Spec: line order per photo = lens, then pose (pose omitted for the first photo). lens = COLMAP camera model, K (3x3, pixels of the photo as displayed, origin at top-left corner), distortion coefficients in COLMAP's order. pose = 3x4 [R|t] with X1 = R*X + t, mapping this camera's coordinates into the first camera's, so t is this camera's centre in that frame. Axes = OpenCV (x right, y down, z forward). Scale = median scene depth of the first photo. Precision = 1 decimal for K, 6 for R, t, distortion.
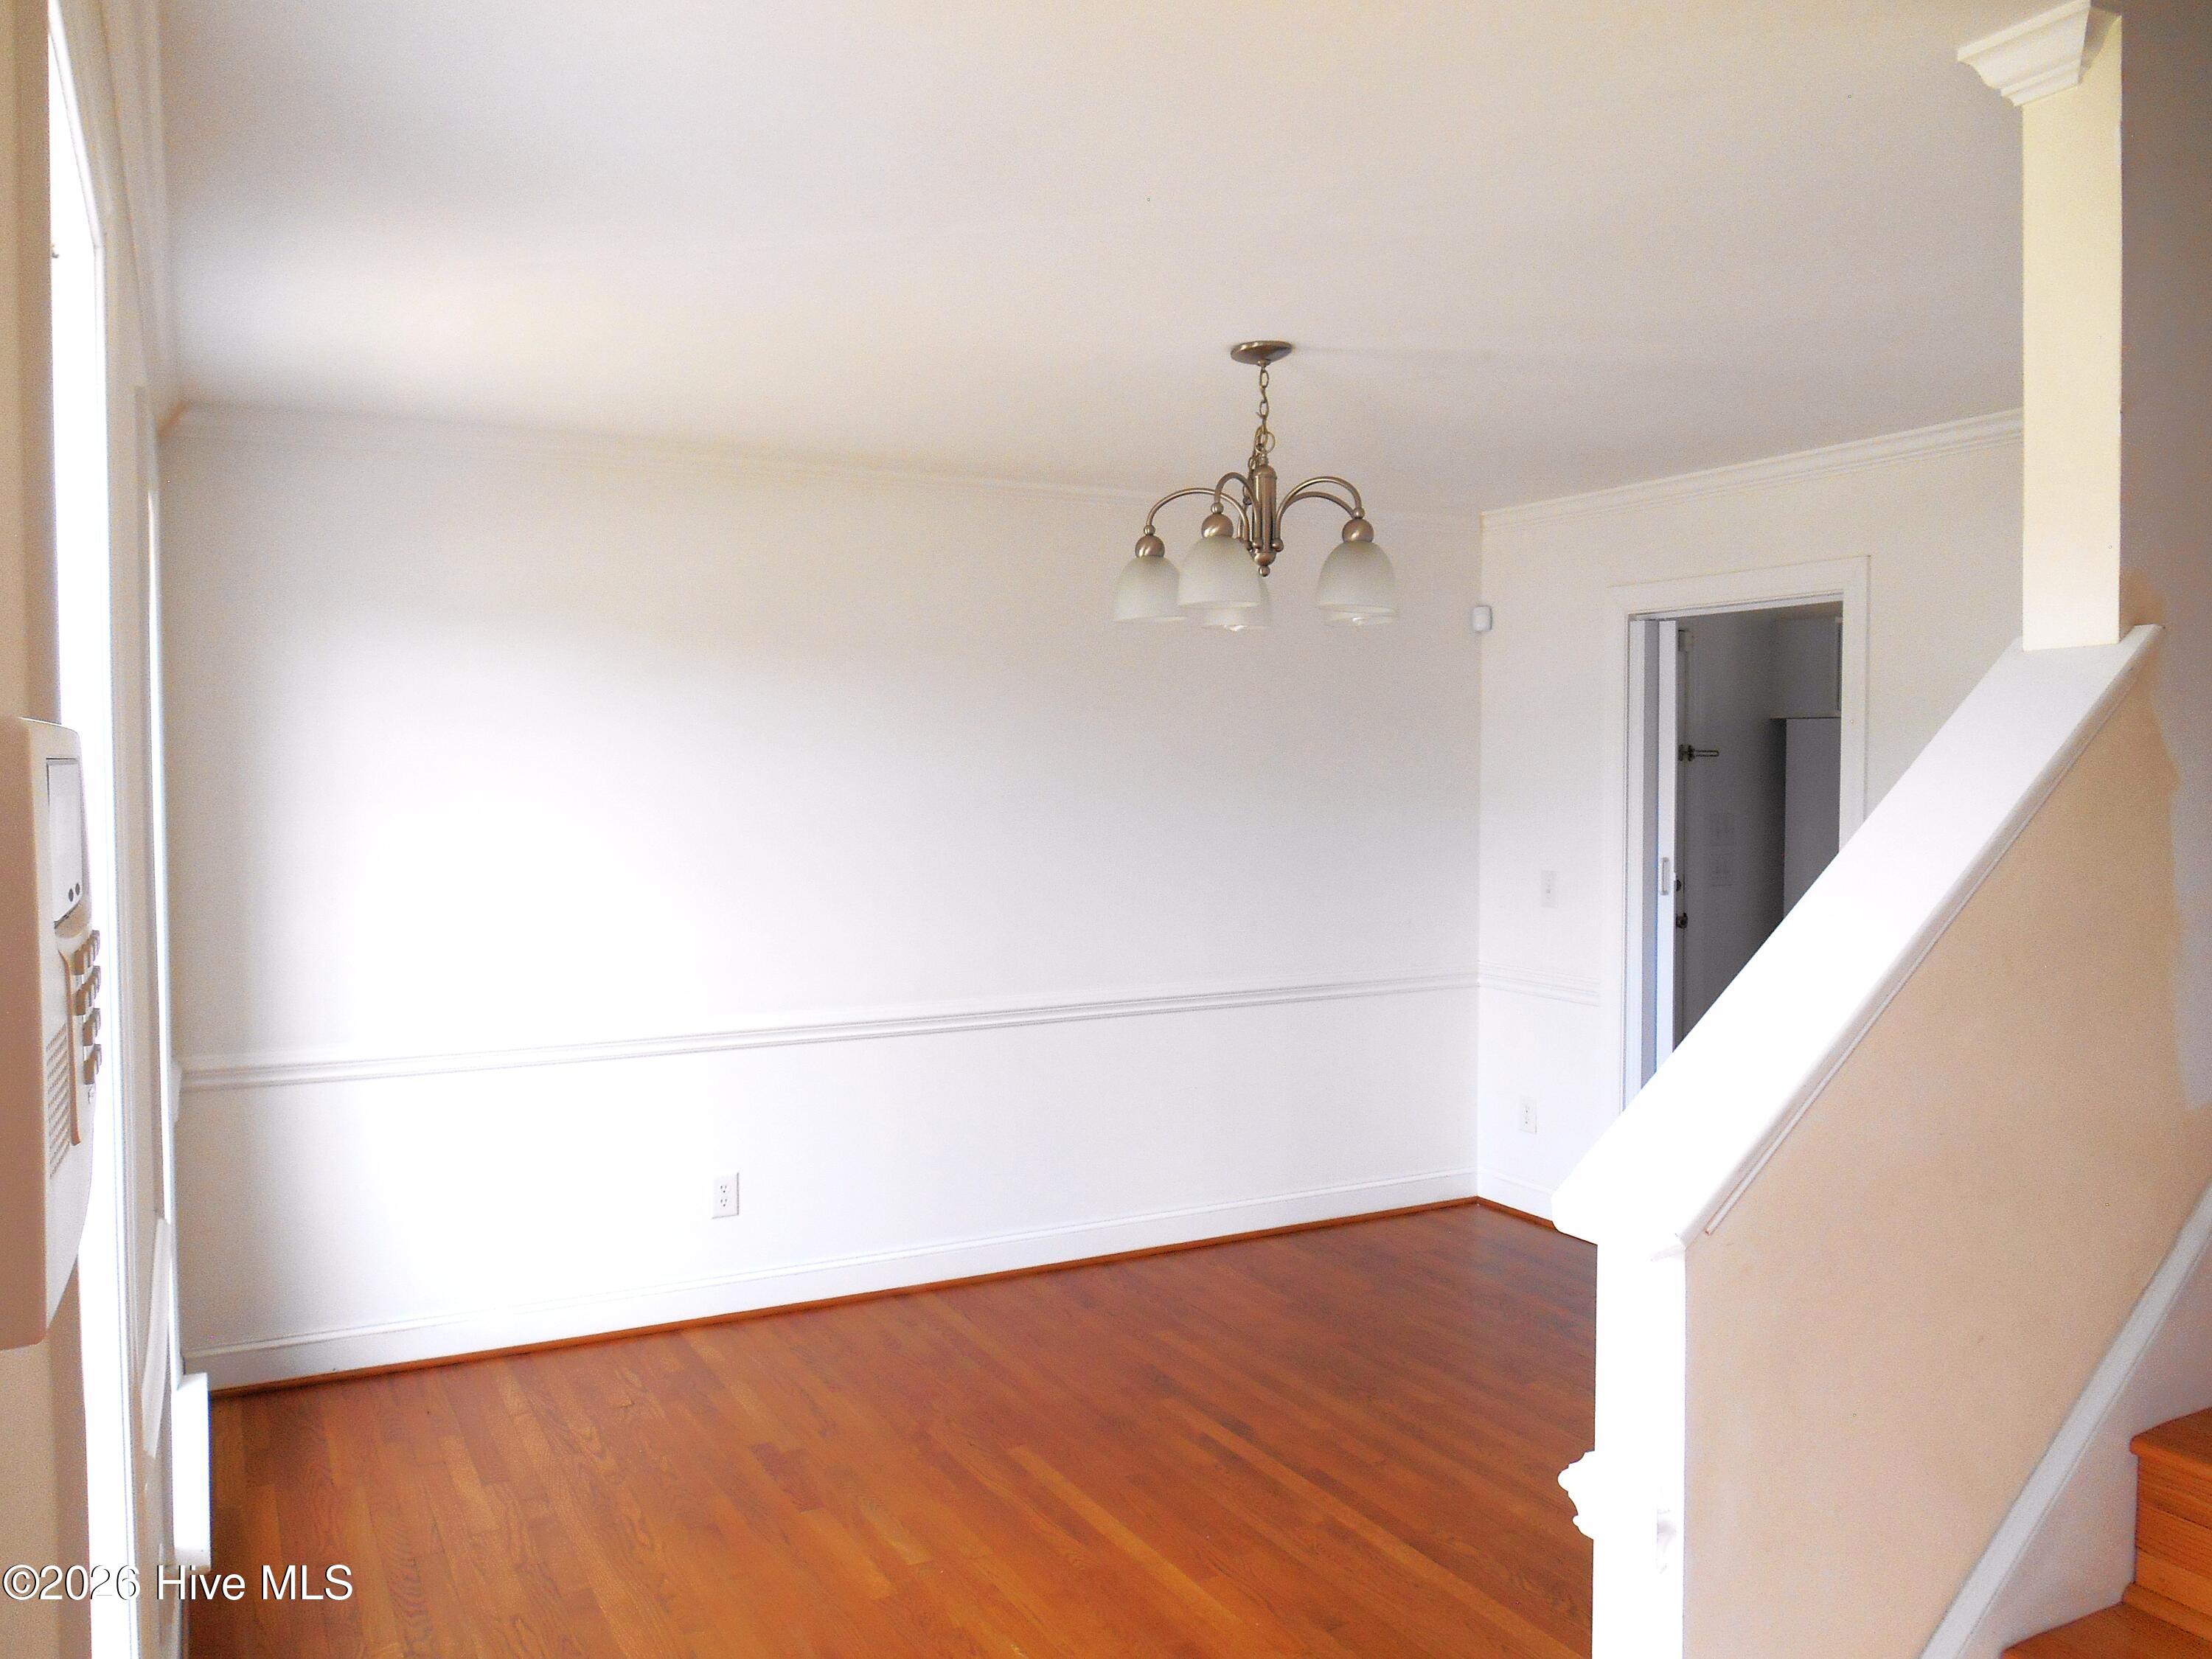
lens RADIAL K [[1680.0, 0, 1099.8], [0, 1680.0, 829.2], [0, 0, 1]] dist [-0.028542, -0.002690]
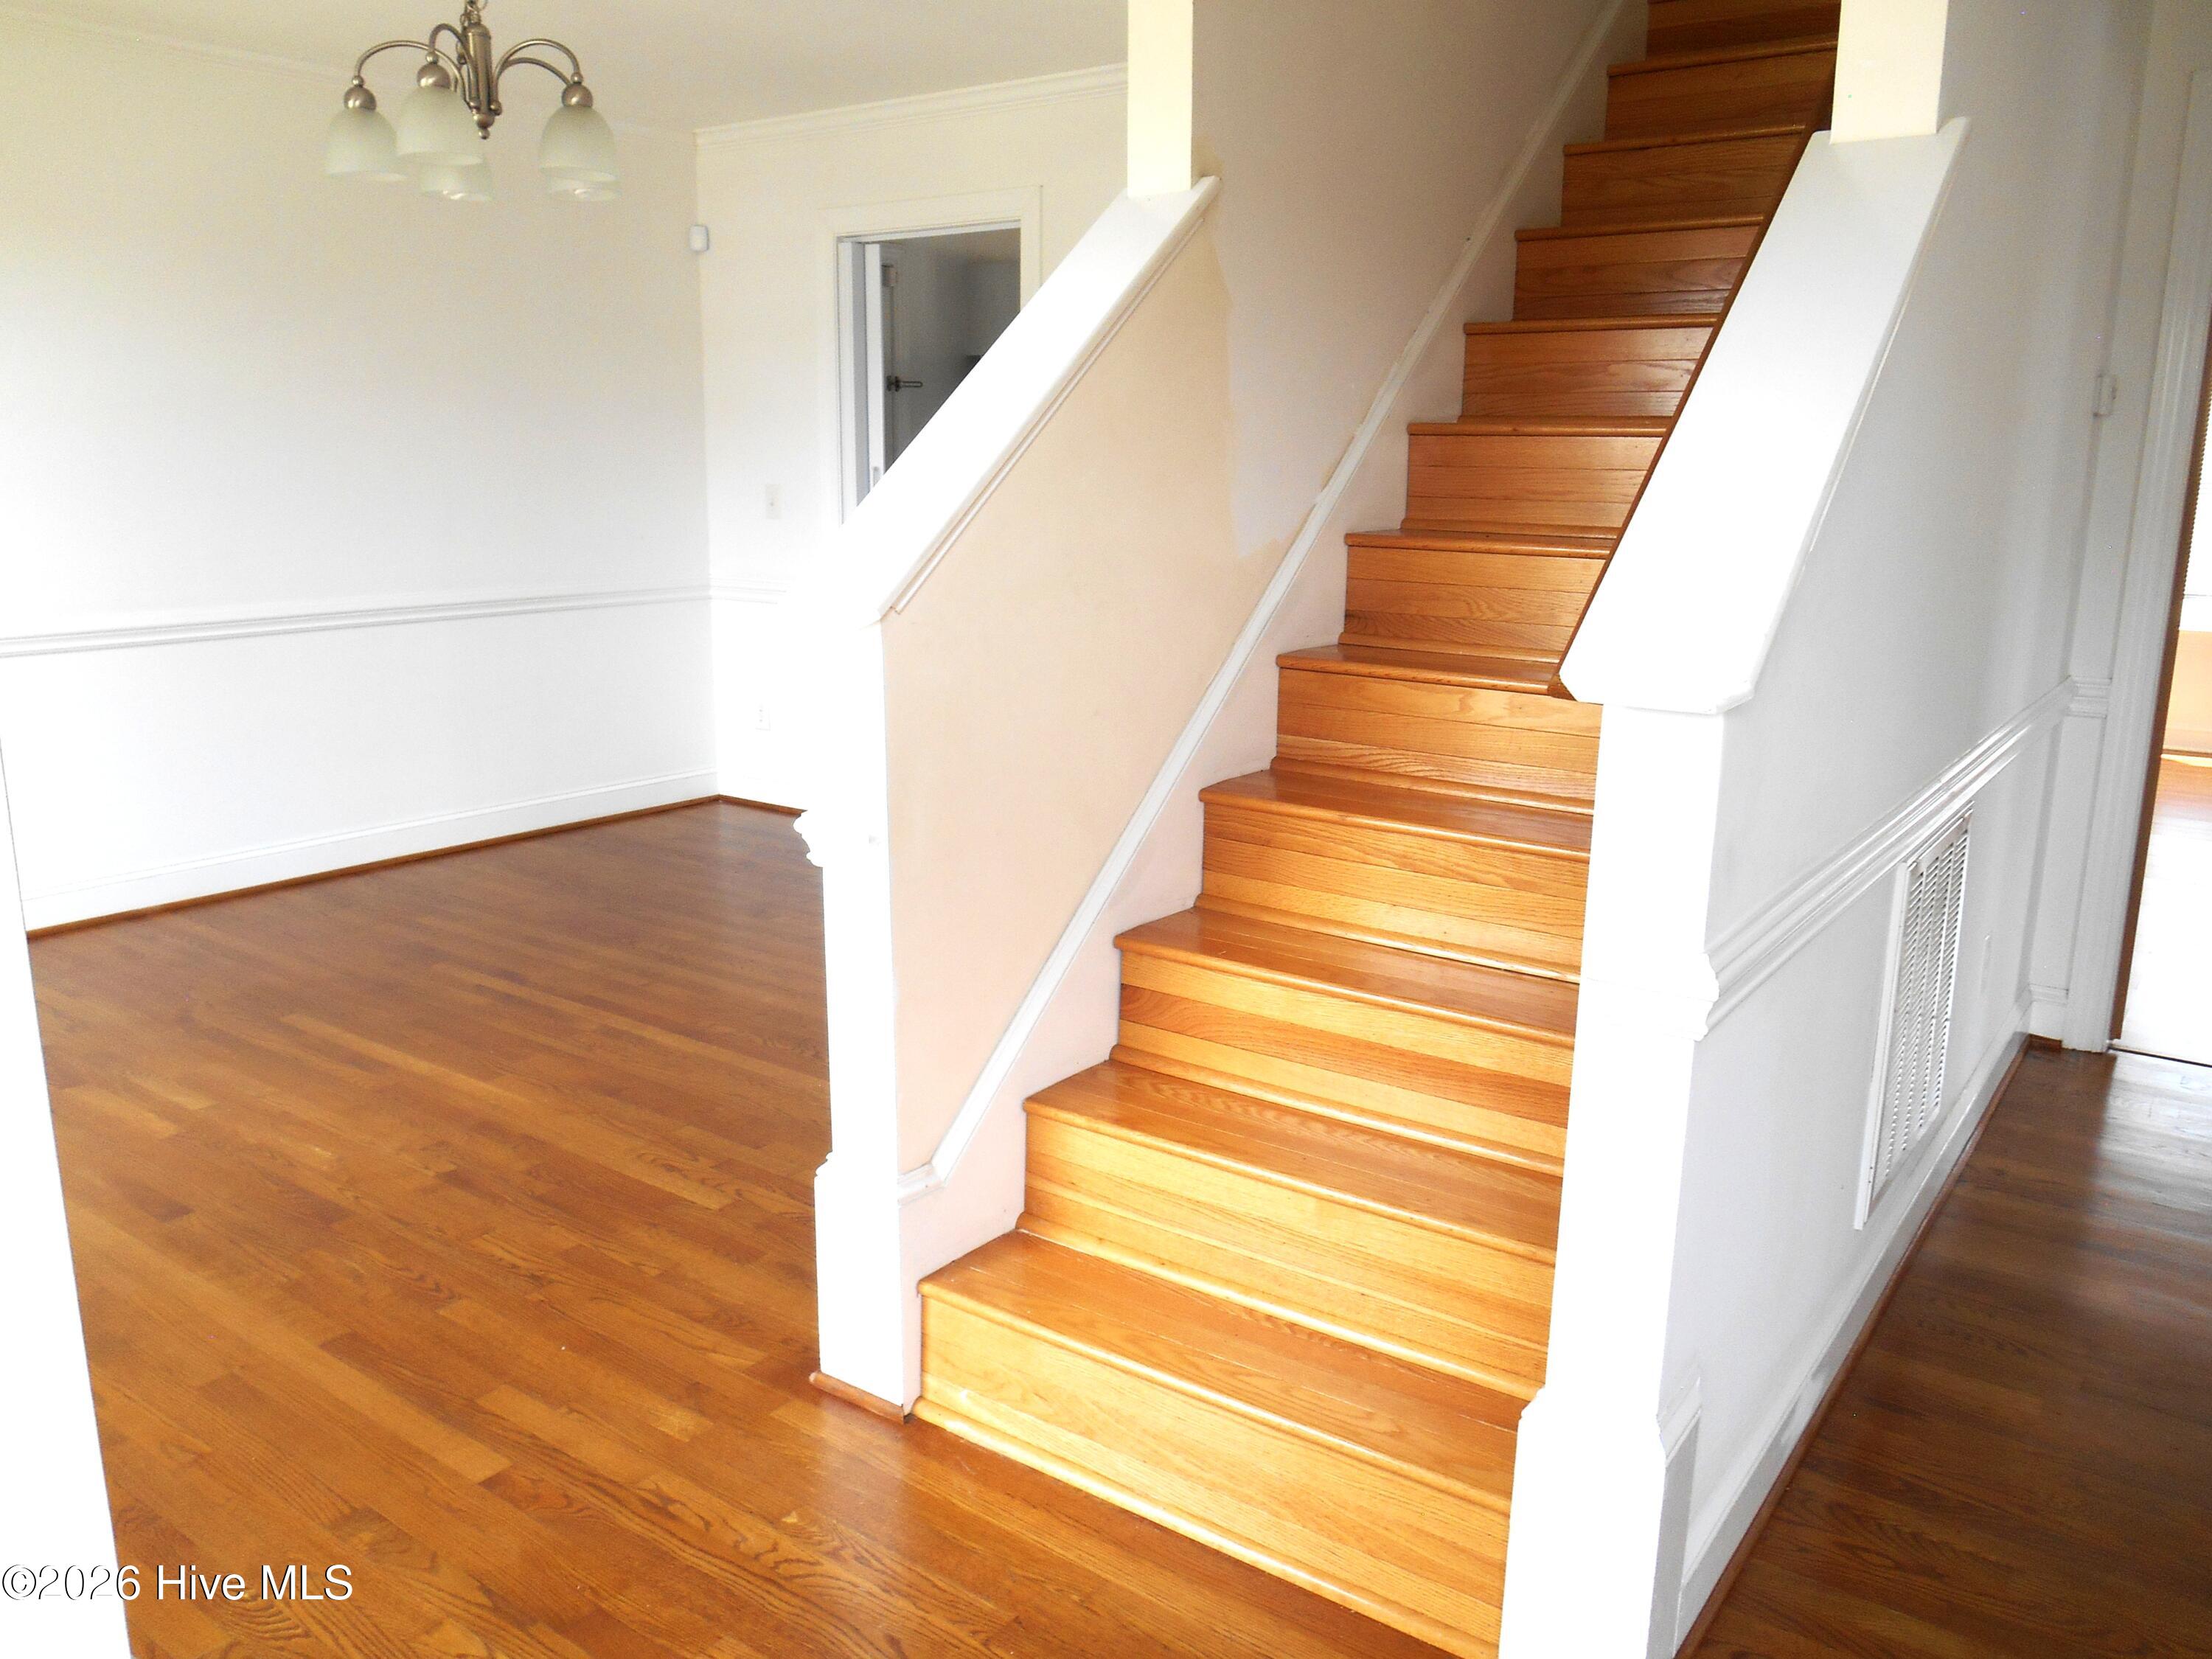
lens RADIAL K [[1680.0, 0, 1099.8], [0, 1680.0, 829.2], [0, 0, 1]] dist [-0.028542, -0.002690]
pose [[0.900220, -0.084042, 0.427247, -0.031758], [0.005614, 0.983356, 0.181603, 0.078594], [-0.435398, -0.161084, 0.885709, -0.120318]]
